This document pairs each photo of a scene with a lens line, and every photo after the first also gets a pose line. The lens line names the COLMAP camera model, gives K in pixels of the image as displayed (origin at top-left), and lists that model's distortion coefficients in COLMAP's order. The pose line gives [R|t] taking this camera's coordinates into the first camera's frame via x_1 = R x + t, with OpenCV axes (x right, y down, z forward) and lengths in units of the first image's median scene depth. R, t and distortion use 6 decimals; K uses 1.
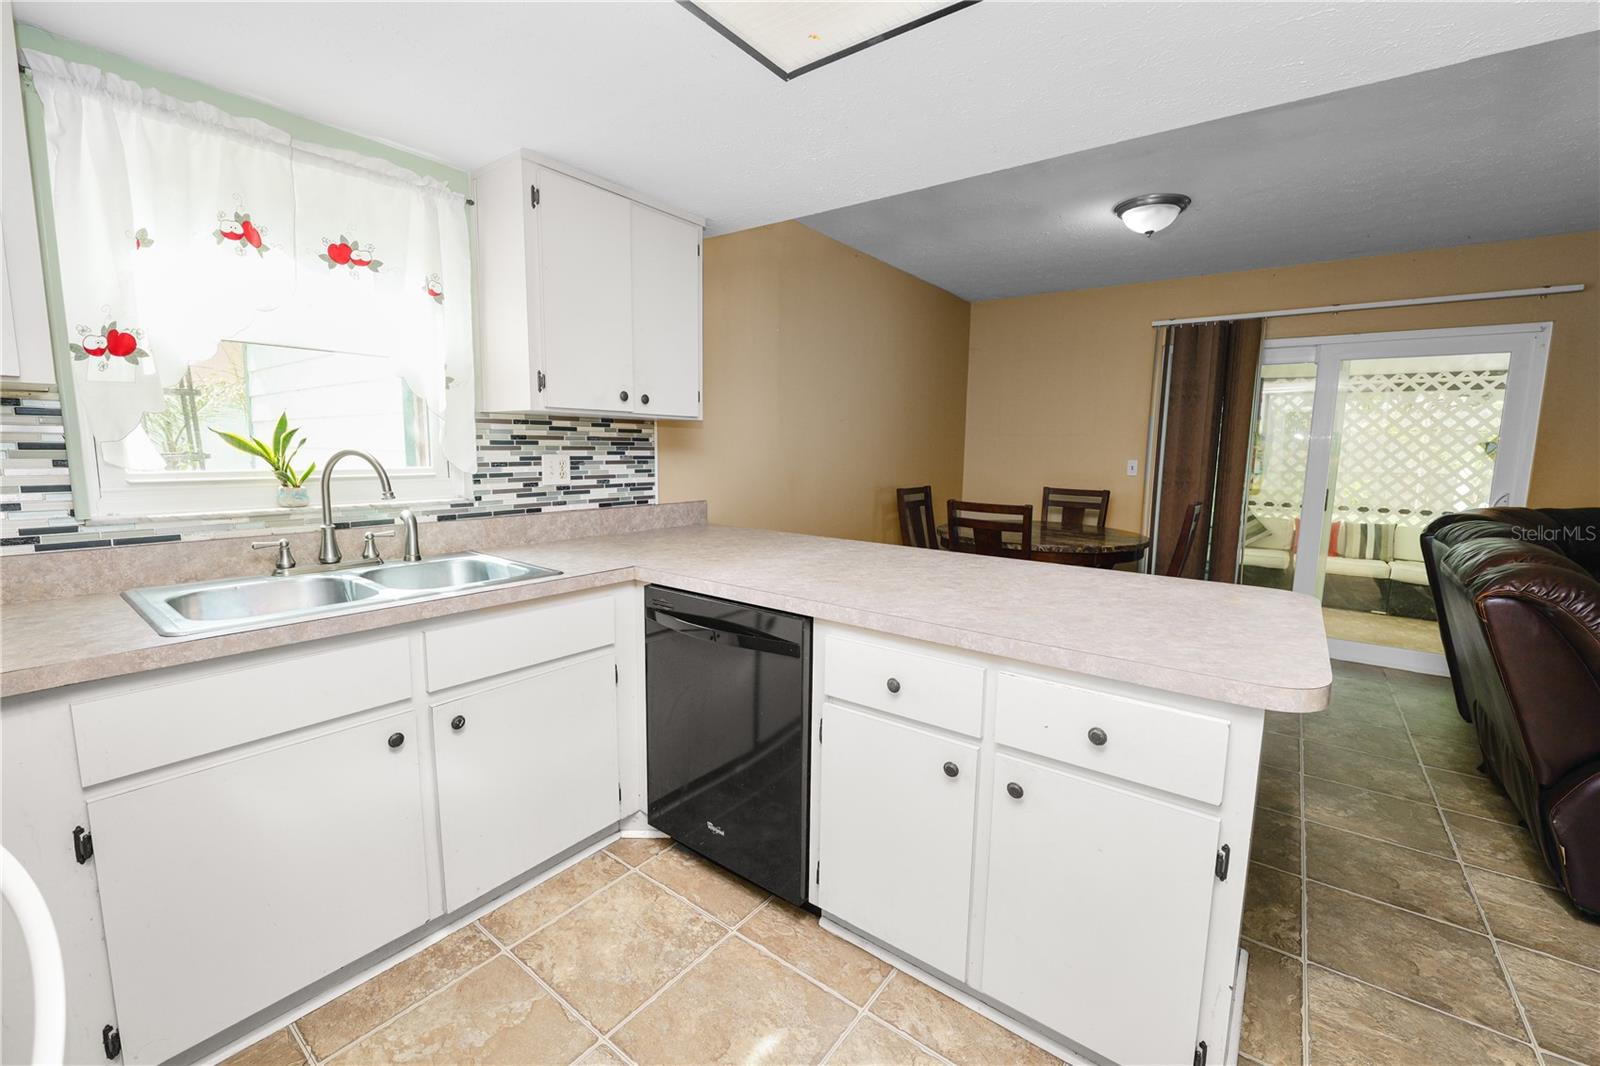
lens RADIAL K [[651.1, 0, 797.4], [0, 651.1, 524.1], [0, 0, 1]] dist [-0.012055, 0.000476]
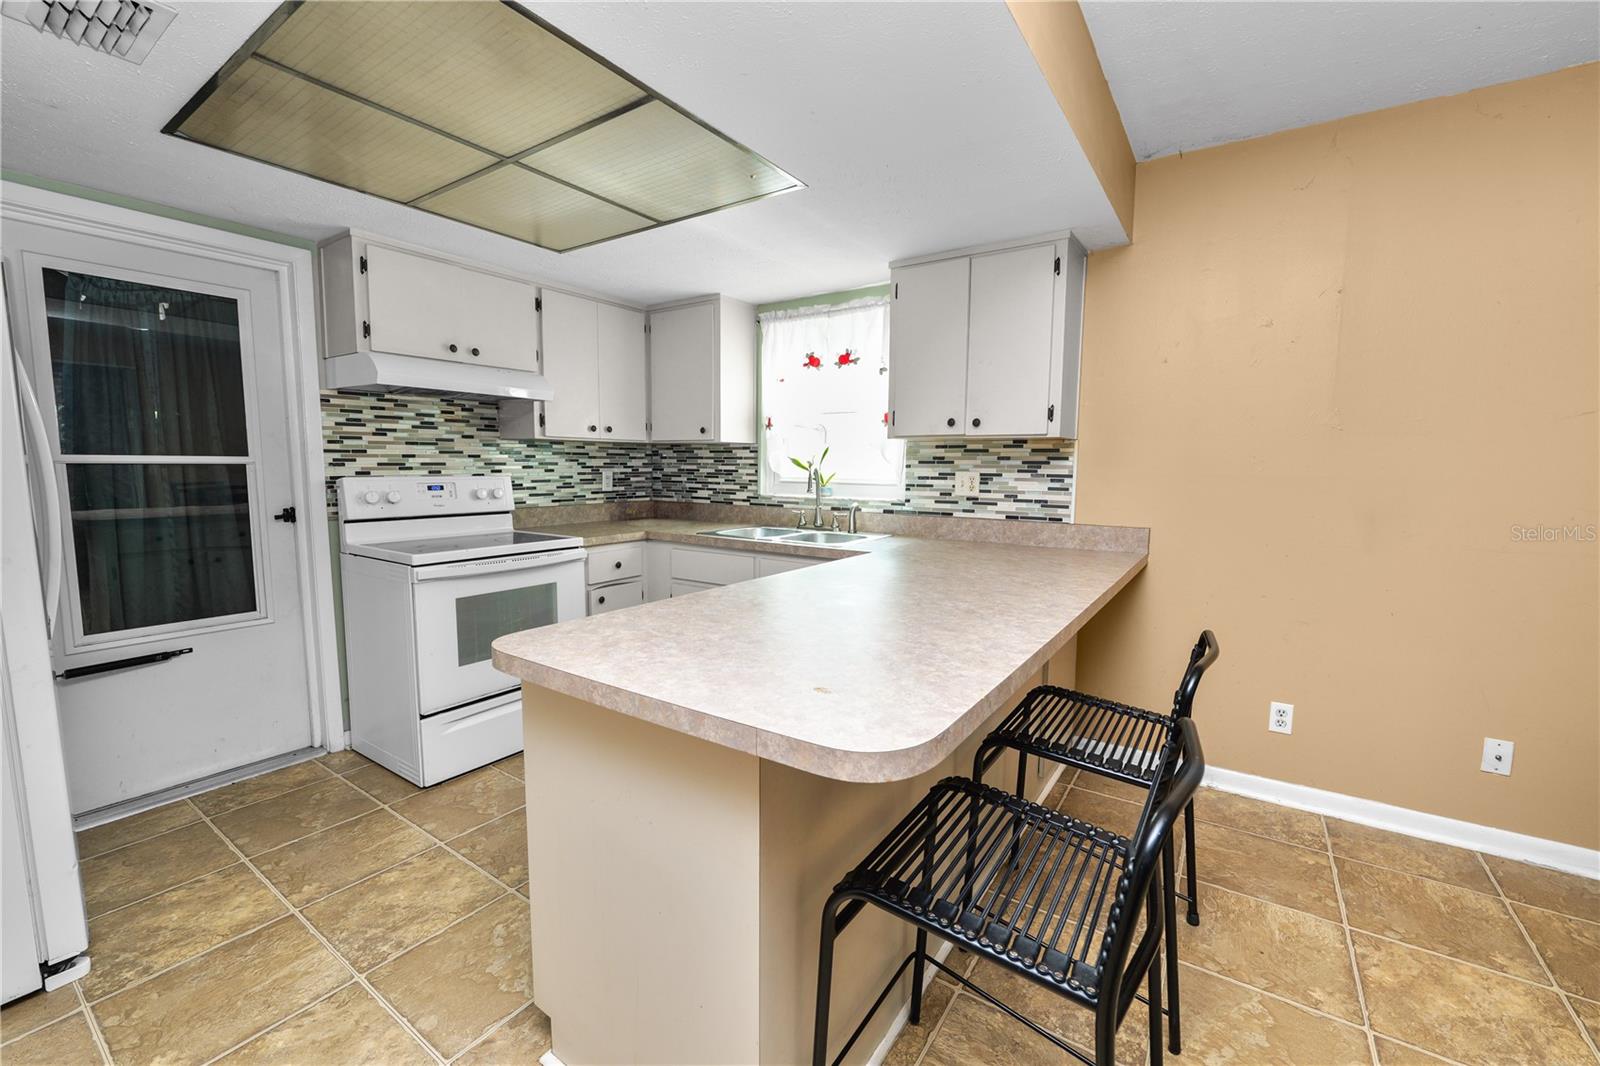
lens RADIAL K [[651.1, 0, 797.4], [0, 651.1, 524.1], [0, 0, 1]] dist [-0.012055, 0.000476]
pose [[0.065422, 0.058209, -0.996158, 0.851875], [-0.140263, 0.988922, 0.048575, -0.022093], [0.987951, 0.136546, 0.072862, 0.598824]]
